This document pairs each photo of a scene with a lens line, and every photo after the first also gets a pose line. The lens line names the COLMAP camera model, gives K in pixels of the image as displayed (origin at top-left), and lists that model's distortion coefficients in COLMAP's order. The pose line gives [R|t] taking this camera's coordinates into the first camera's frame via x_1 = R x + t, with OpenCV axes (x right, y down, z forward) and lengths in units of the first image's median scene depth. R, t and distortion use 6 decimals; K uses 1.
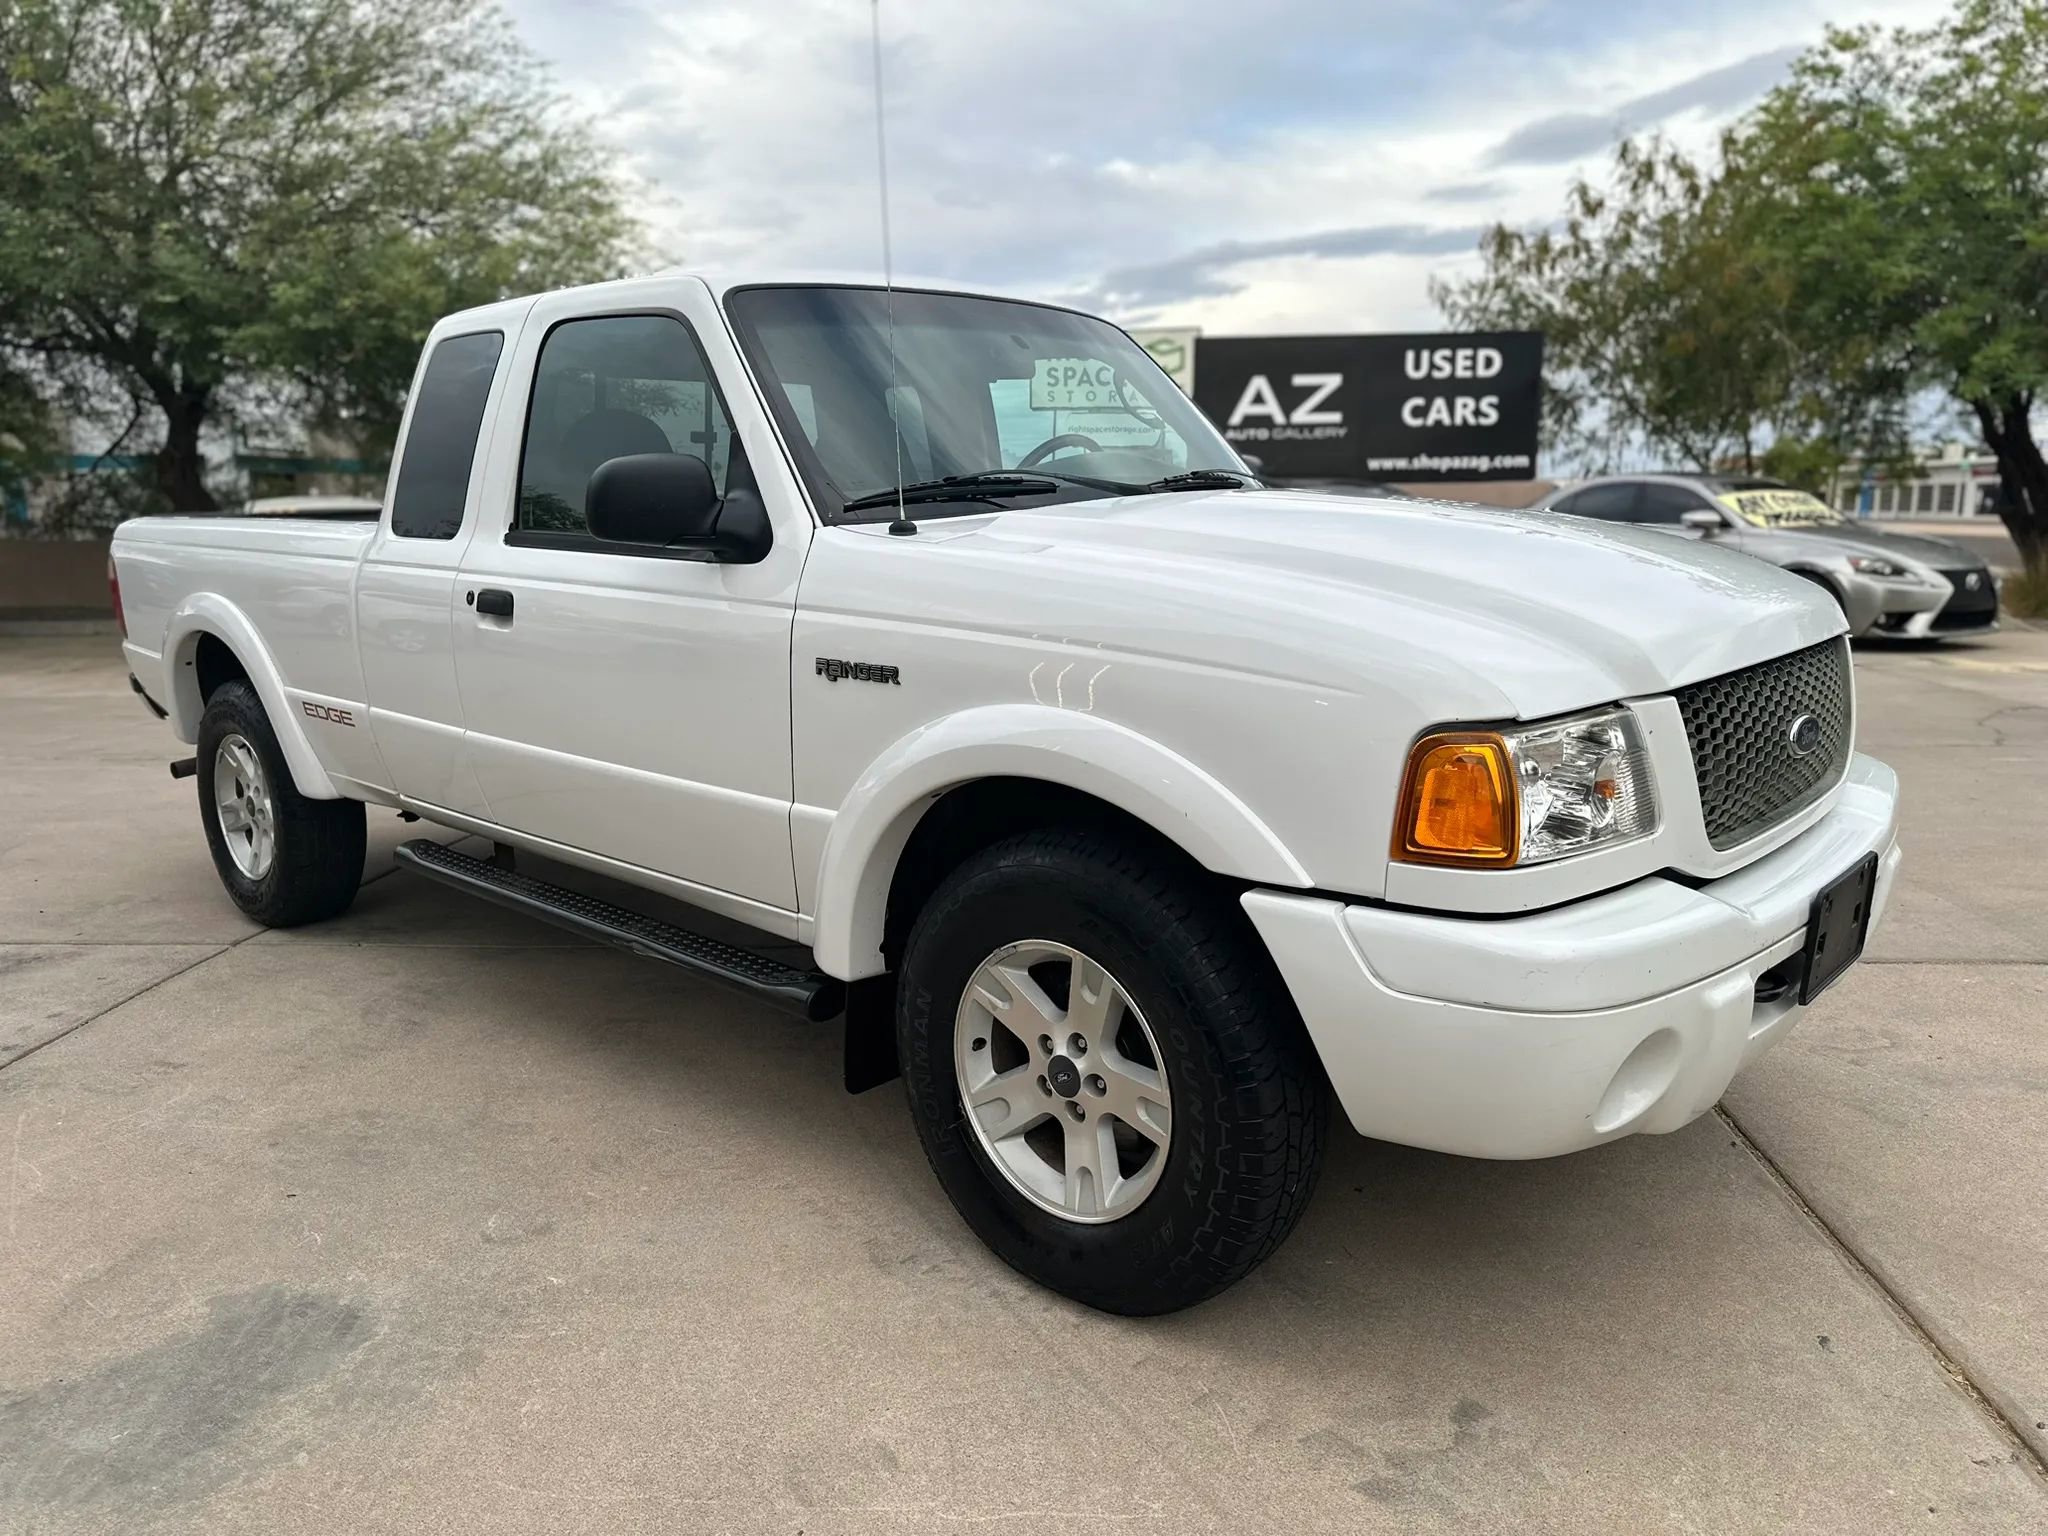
lens RADIAL K [[1423.5, 0, 1024.1], [0, 1423.5, 788.1], [0, 0, 1]] dist [0.126062, -0.184152]
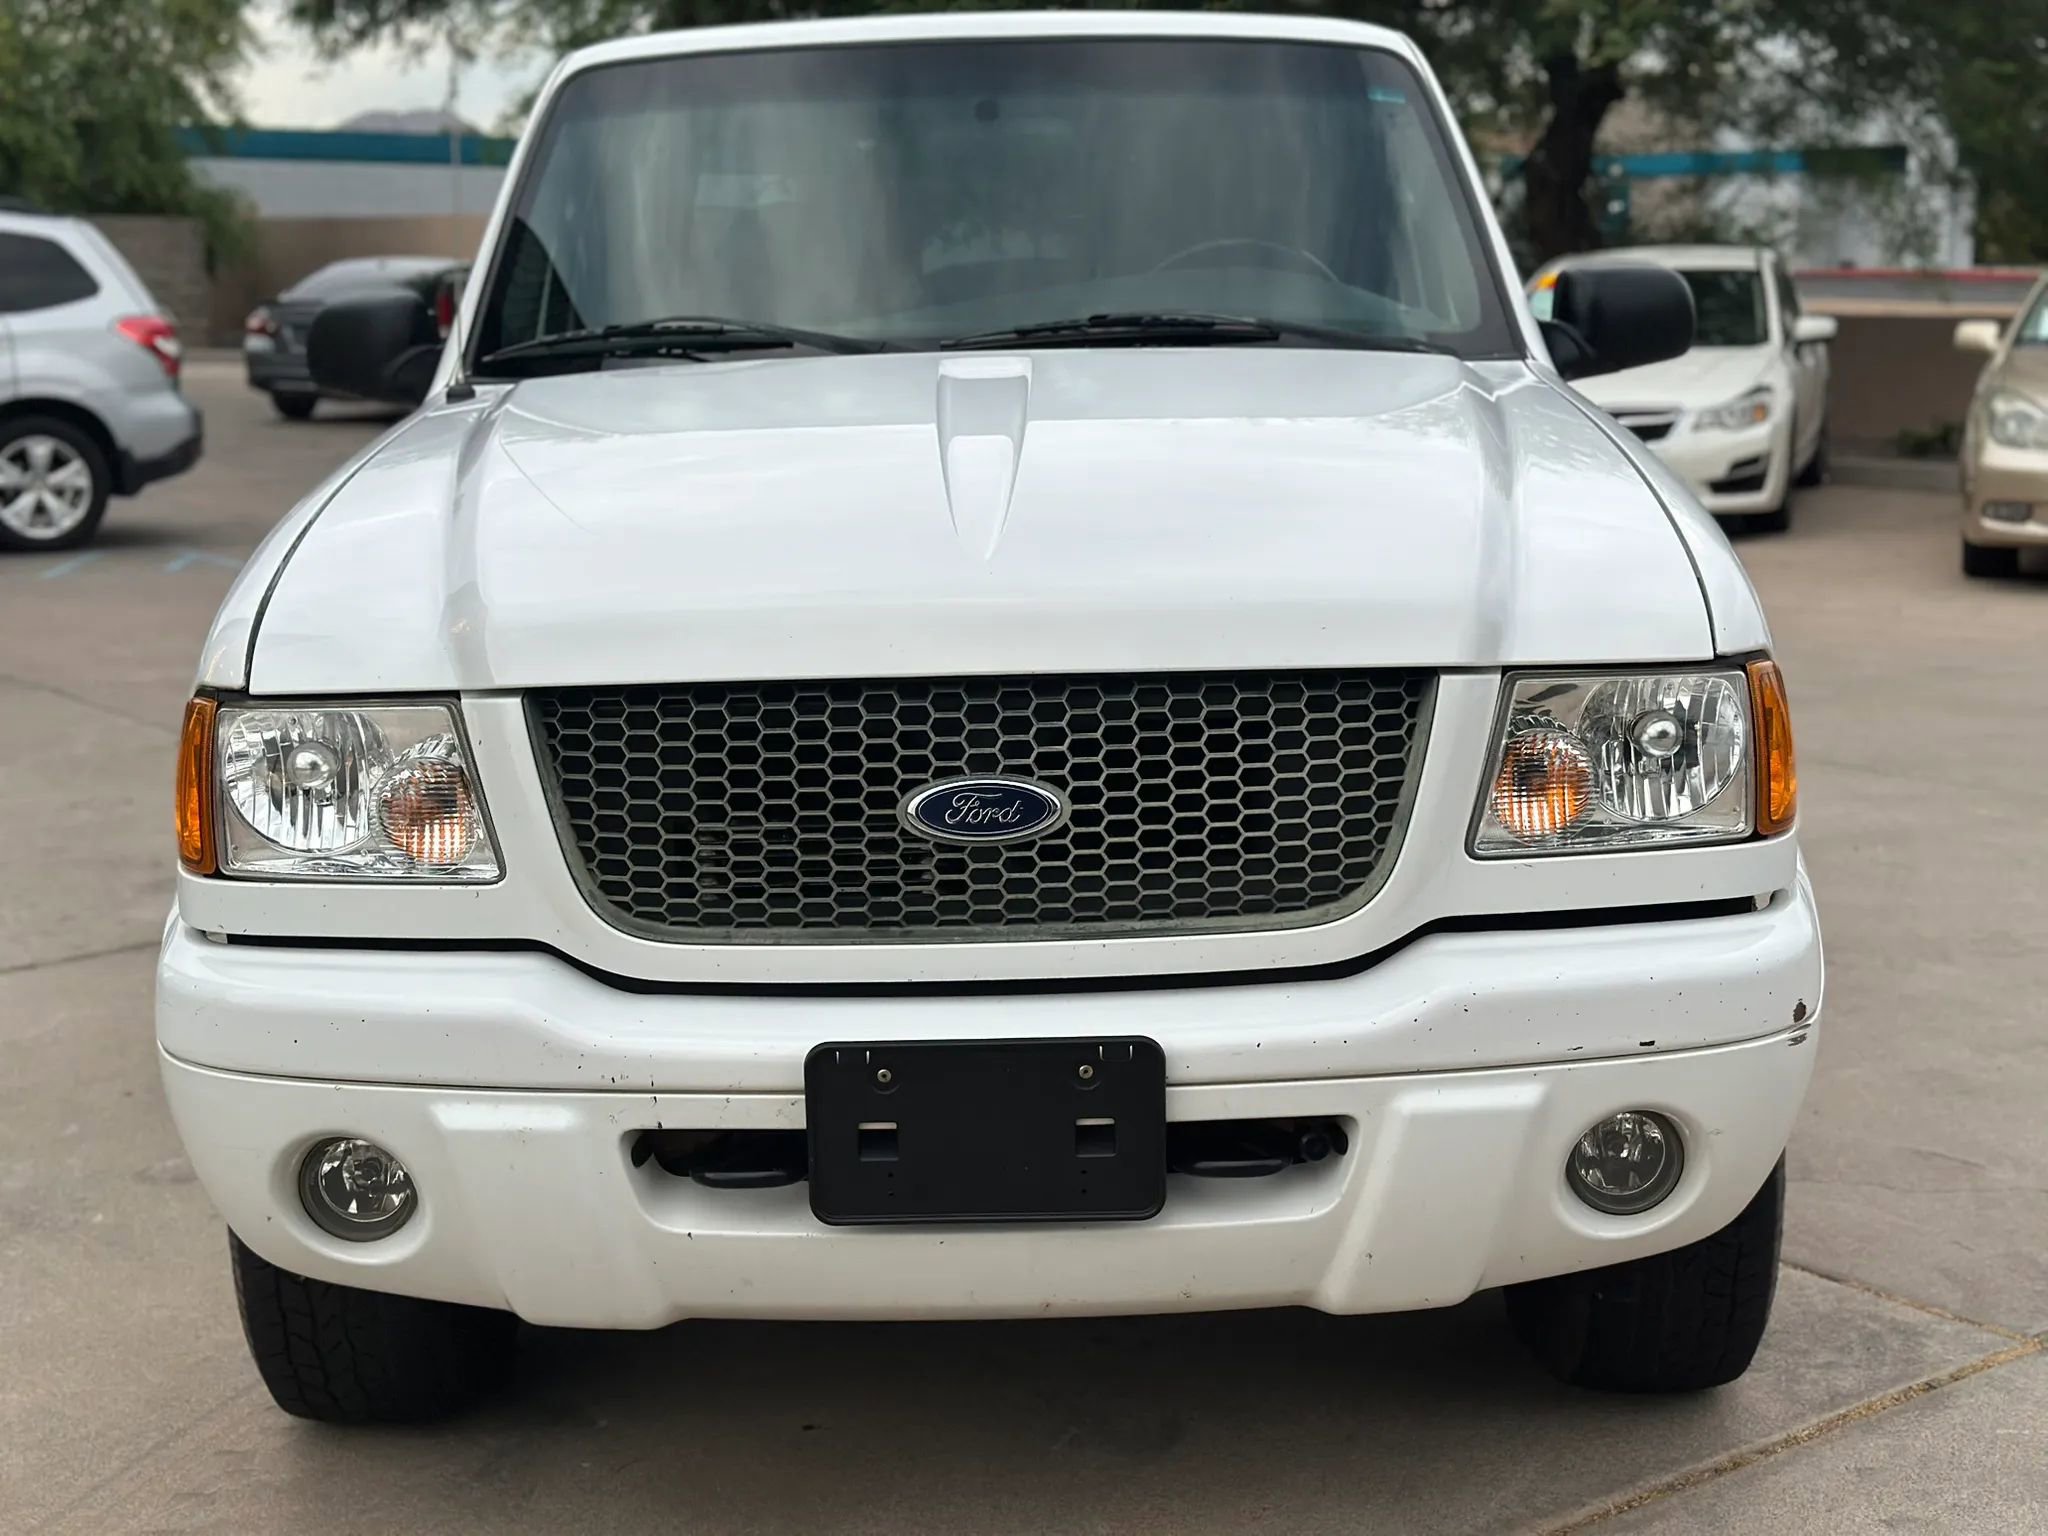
lens RADIAL K [[2826.1, 0, 1034.6], [0, 2826.1, 766.8], [0, 0, 1]] dist [0.138646, -0.061511]
pose [[0.688254, 0.137052, -0.712406, 0.955975], [-0.143683, 0.988292, 0.051315, -0.080548], [0.711099, 0.067043, 0.699889, 0.117483]]
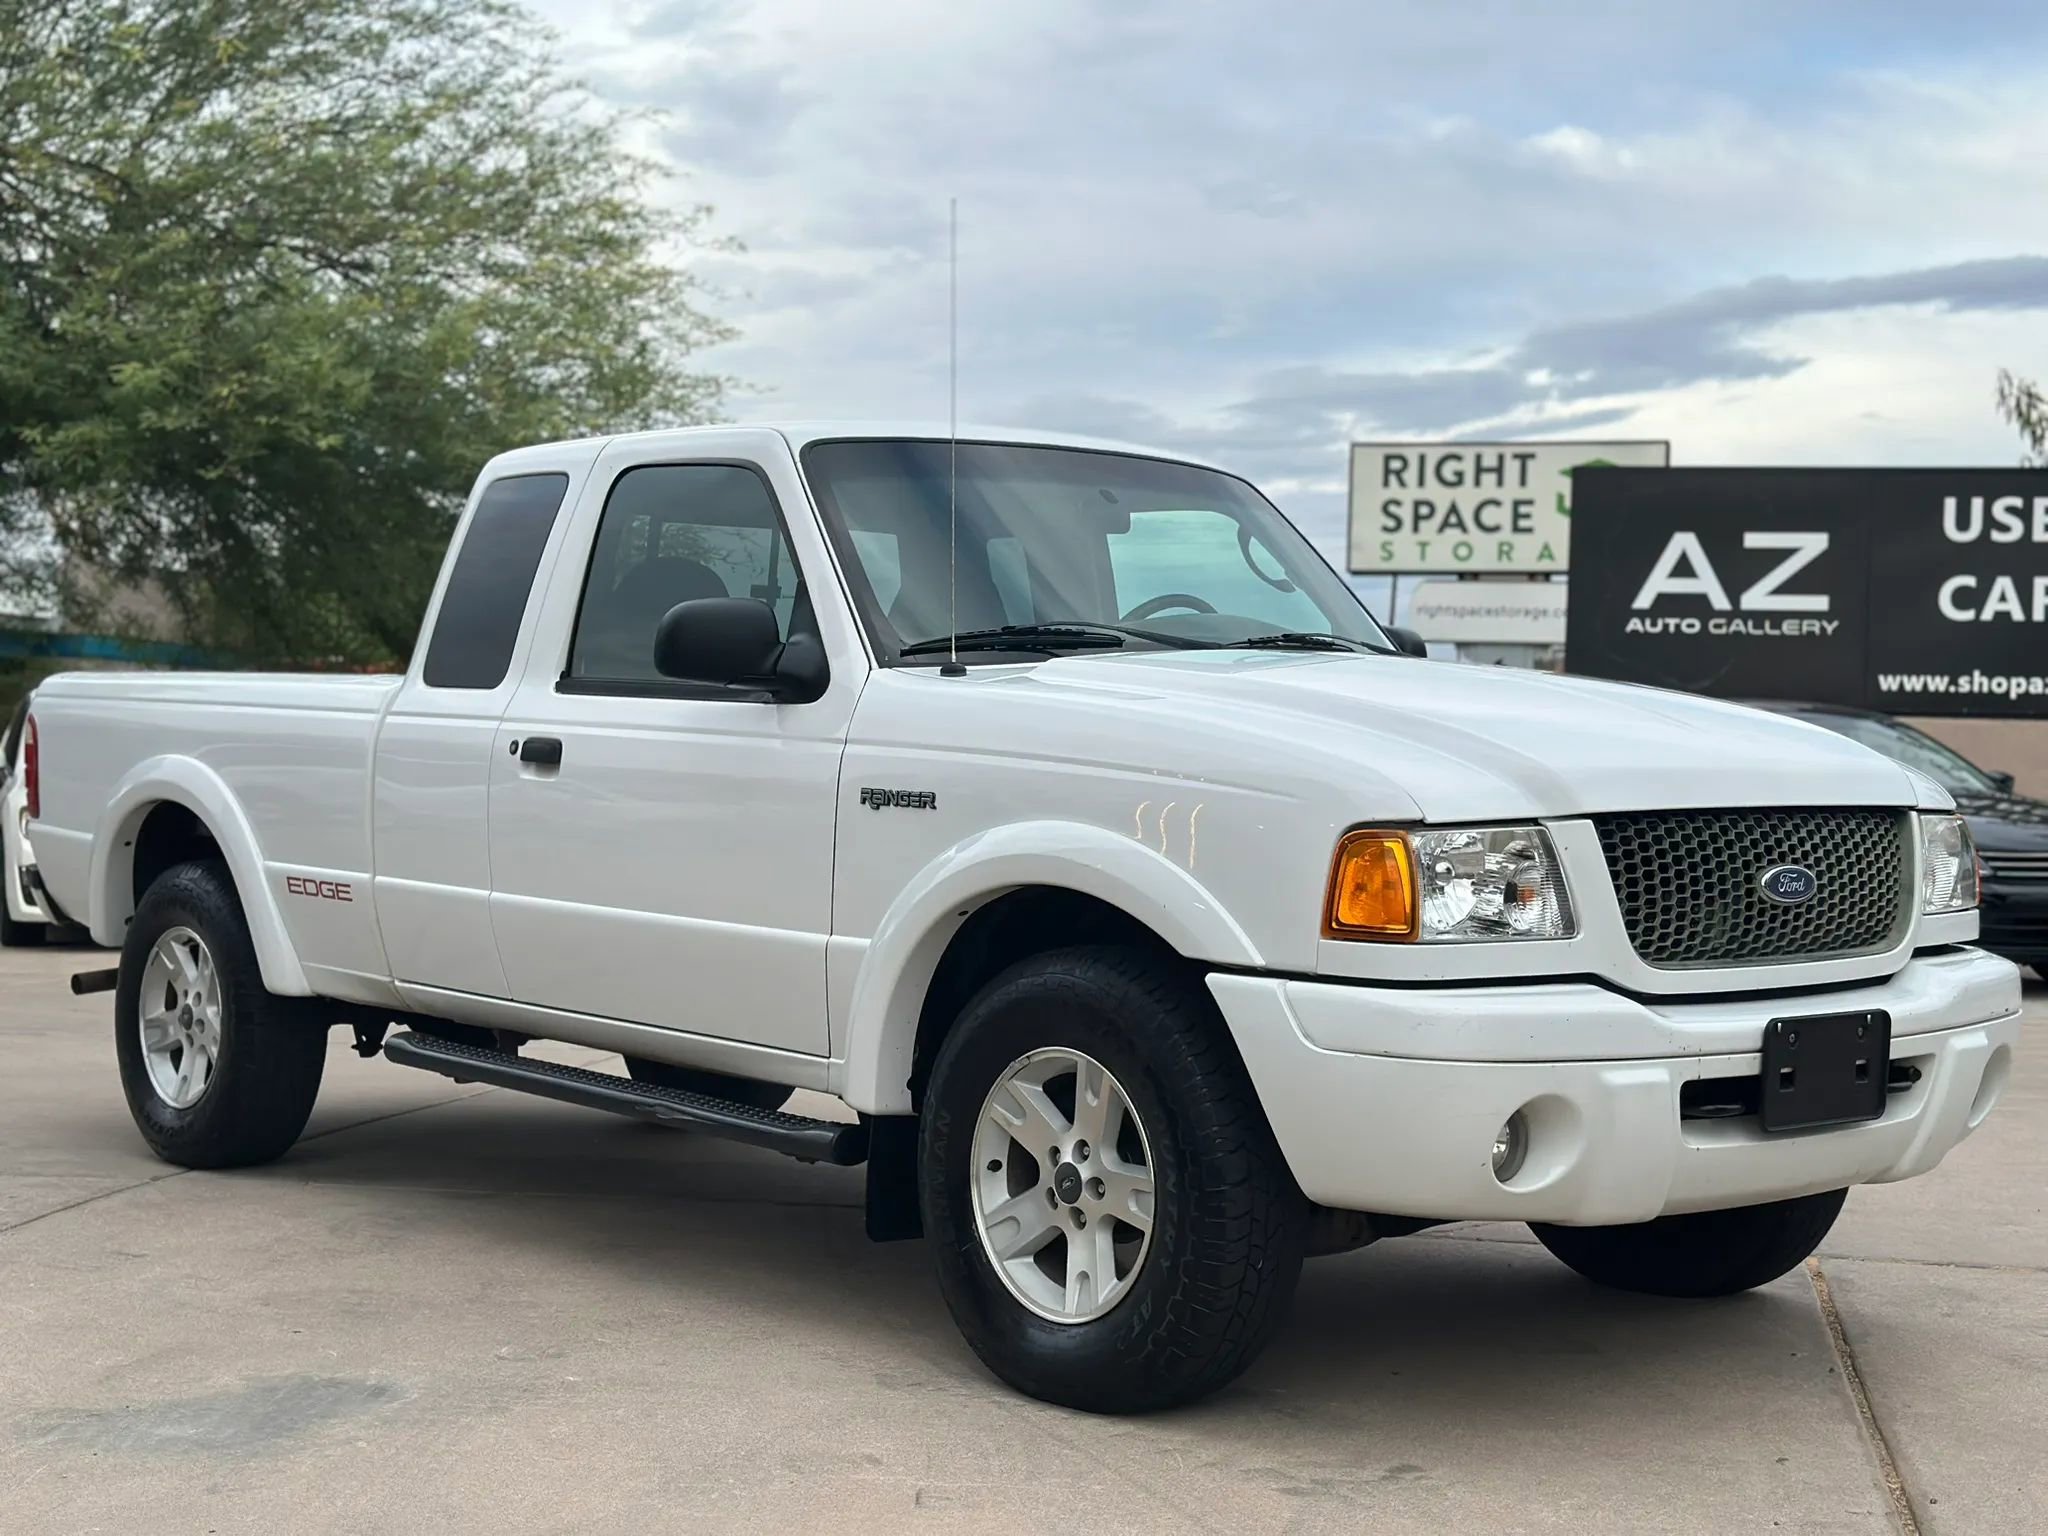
lens RADIAL K [[2826.1, 0, 1034.6], [0, 2826.1, 766.8], [0, 0, 1]] dist [0.138646, -0.061511]
pose [[0.993447, 0.033350, -0.109319, 0.151111], [-0.053414, 0.981077, -0.186105, 0.200014], [0.101043, 0.190725, 0.976429, -0.741264]]
